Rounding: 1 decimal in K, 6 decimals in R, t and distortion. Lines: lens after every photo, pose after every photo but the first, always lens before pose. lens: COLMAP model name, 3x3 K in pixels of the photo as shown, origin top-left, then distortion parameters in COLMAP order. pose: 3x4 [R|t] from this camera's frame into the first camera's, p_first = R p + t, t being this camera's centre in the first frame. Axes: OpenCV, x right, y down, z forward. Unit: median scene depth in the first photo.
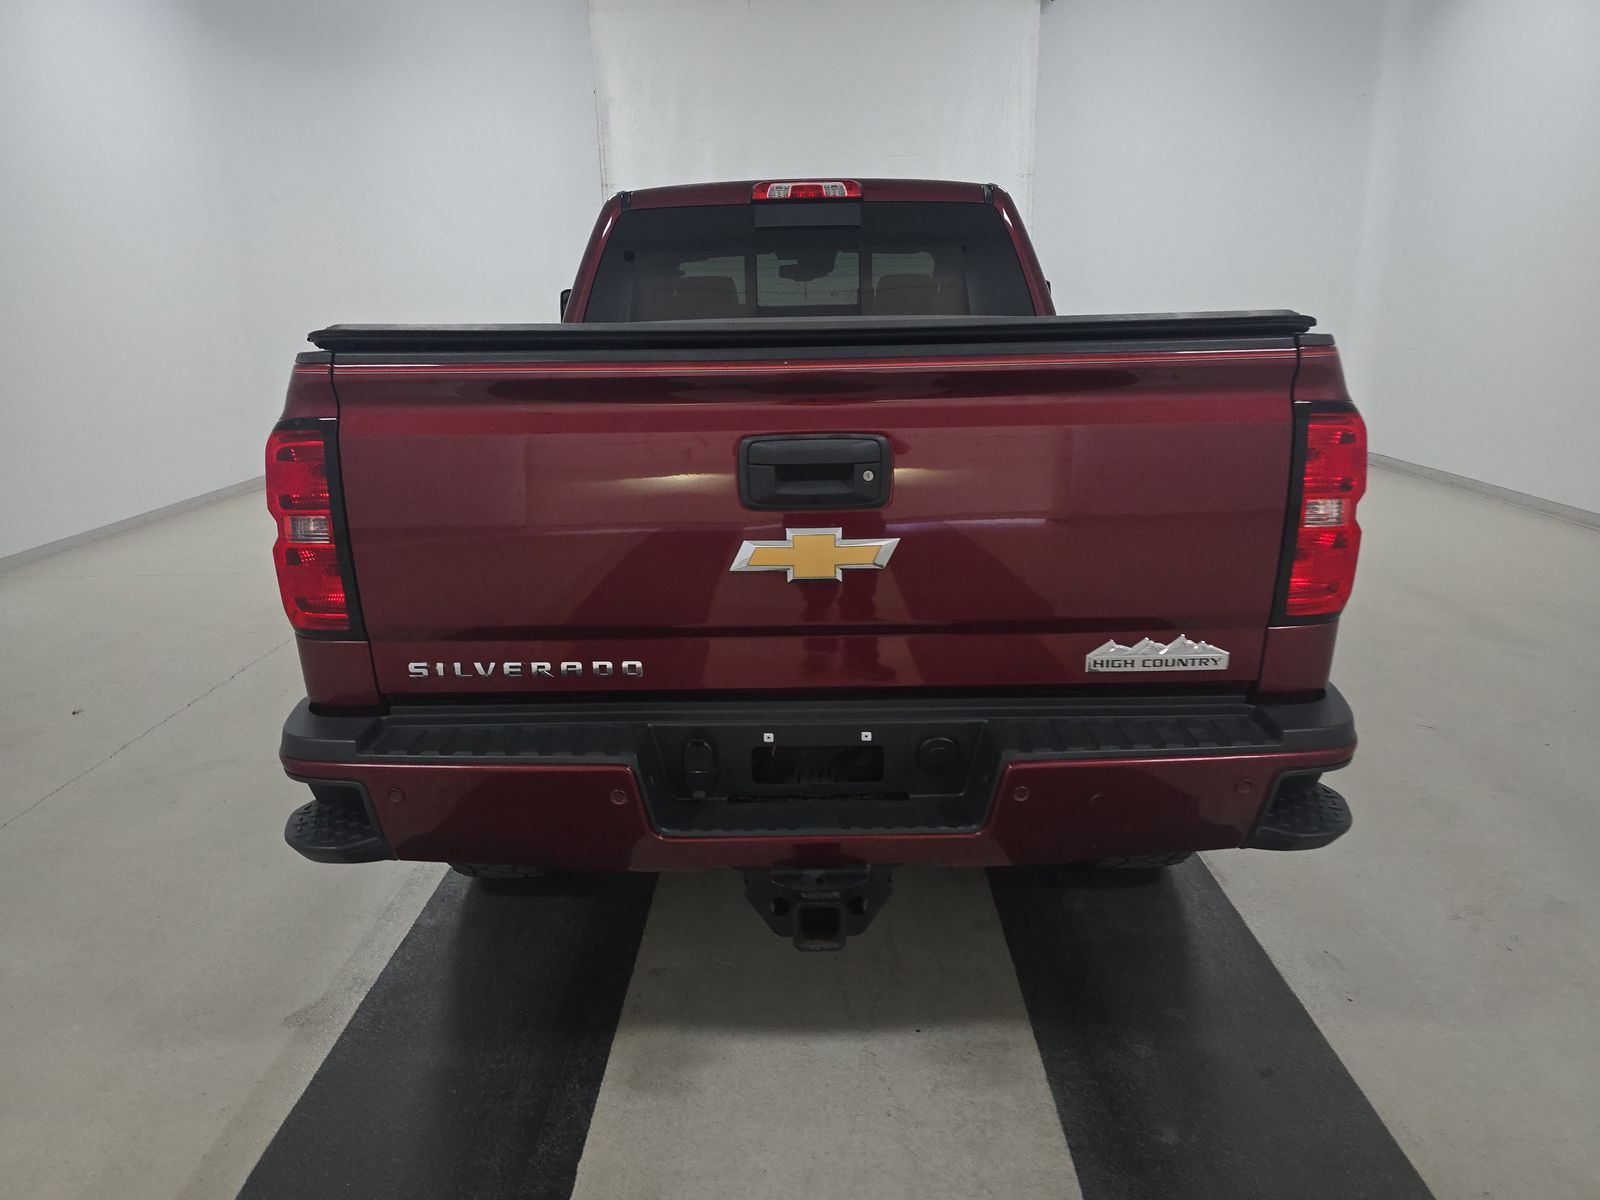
lens RADIAL K [[1081.6, 0, 800.0], [0, 1081.6, 600.0], [0, 0, 1]] dist [0.012215, -0.000183]
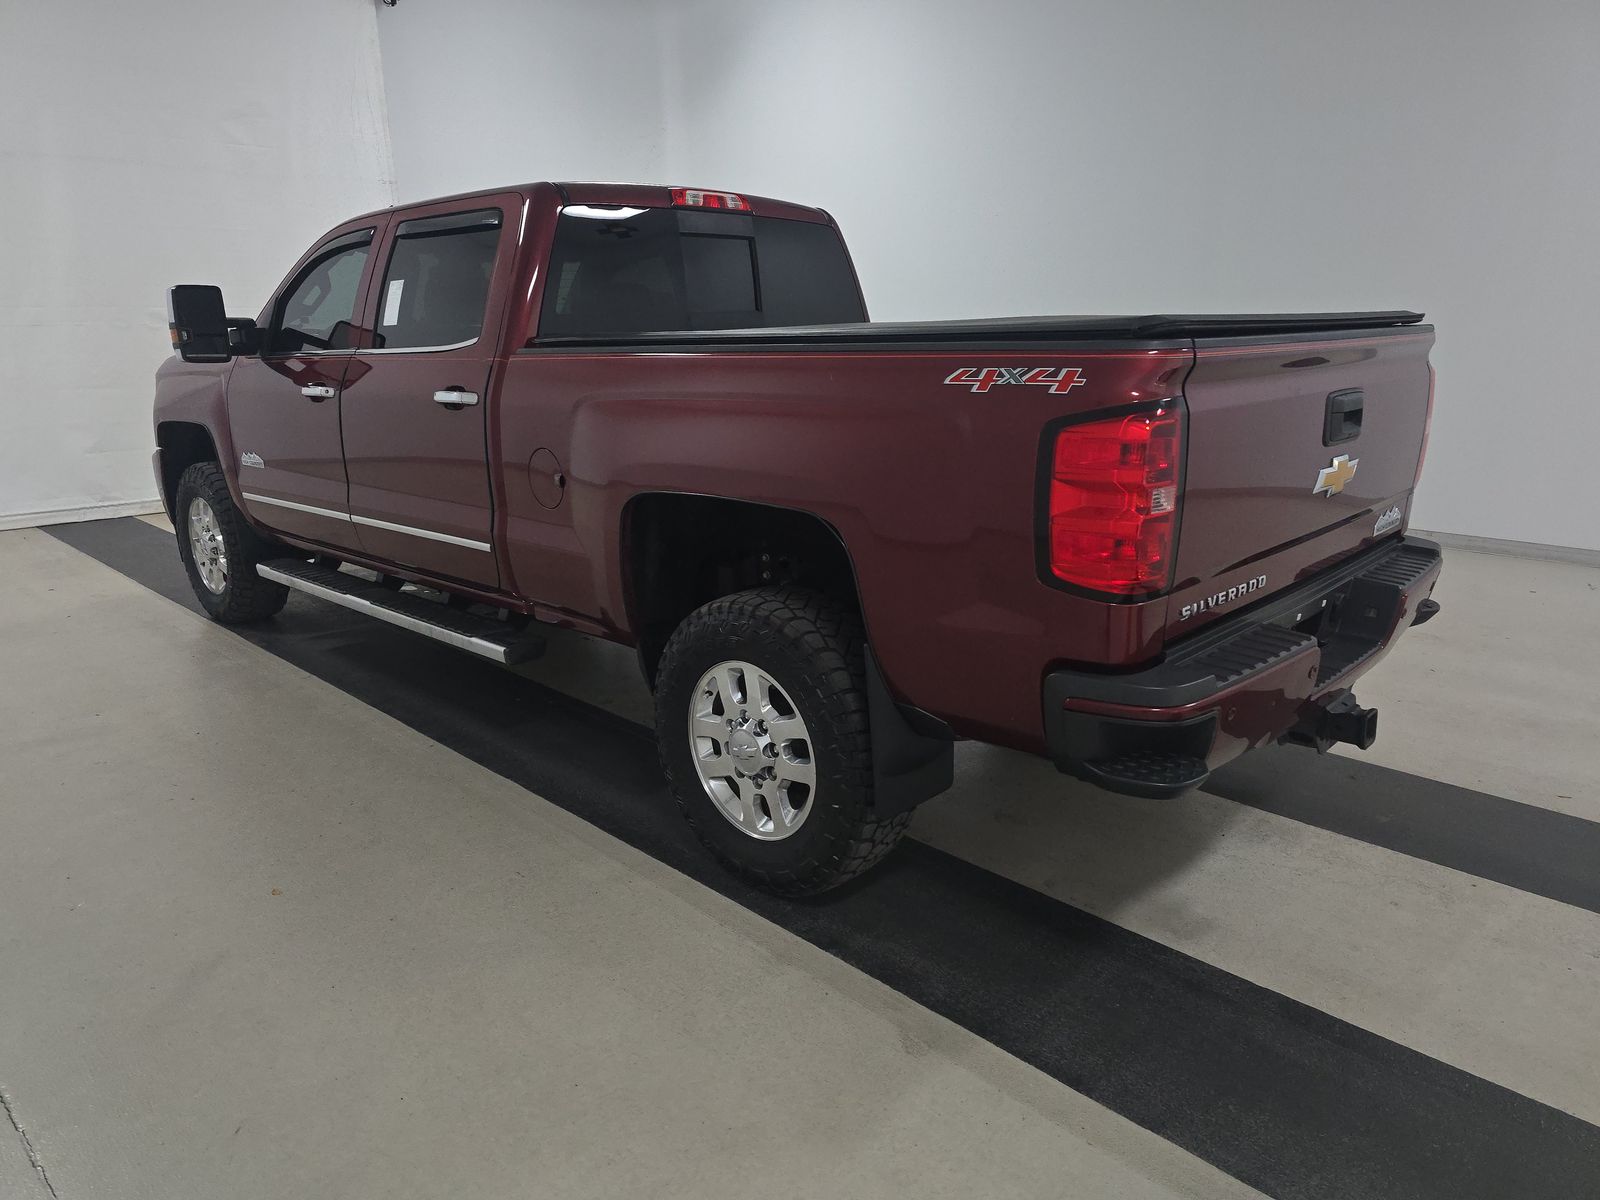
lens RADIAL K [[1081.6, 0, 800.0], [0, 1081.6, 600.0], [0, 0, 1]] dist [0.012215, -0.000183]
pose [[0.686395, -0.177418, 0.705256, -0.738811], [0.187986, 0.980110, 0.063603, -0.051411], [-0.702513, 0.088921, 0.706094, 0.239300]]
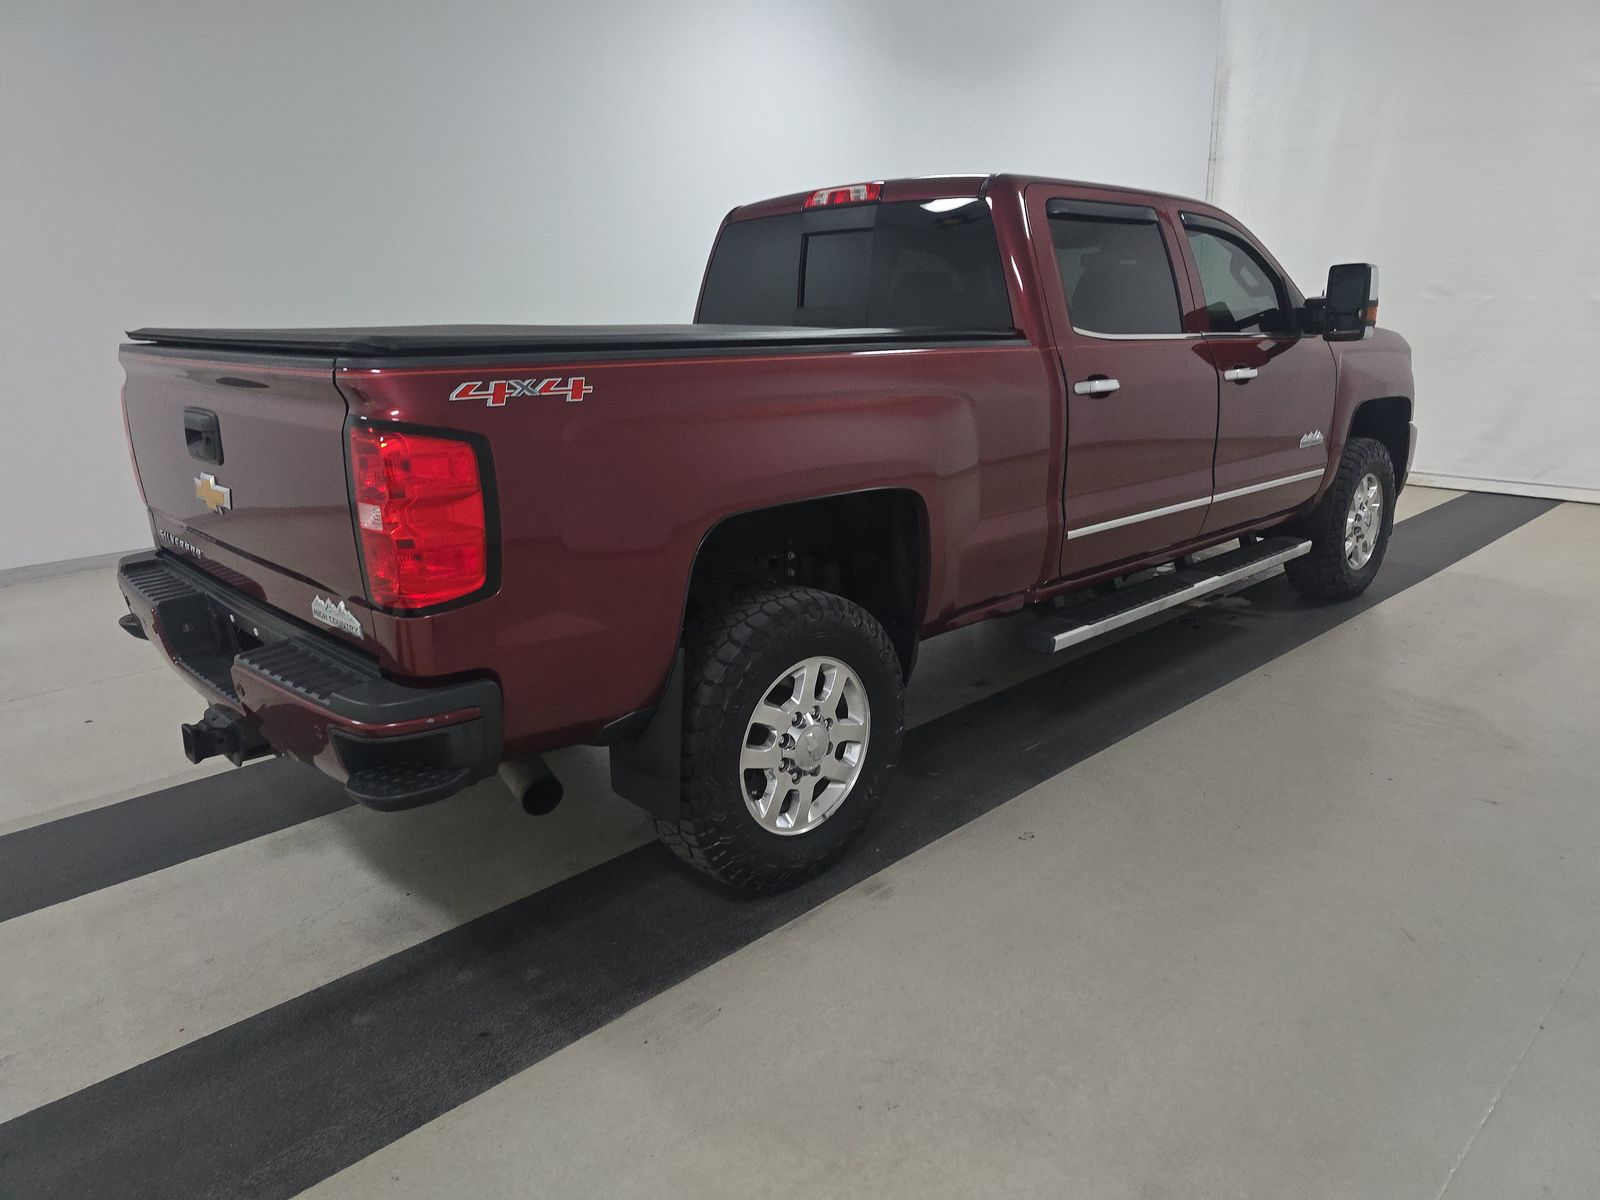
lens RADIAL K [[1081.6, 0, 800.0], [0, 1081.6, 600.0], [0, 0, 1]] dist [0.012215, -0.000183]
pose [[0.691064, 0.192475, -0.696695, 0.783170], [-0.176050, 0.979686, 0.096029, -0.089525], [0.701026, 0.056291, 0.710911, 0.252068]]
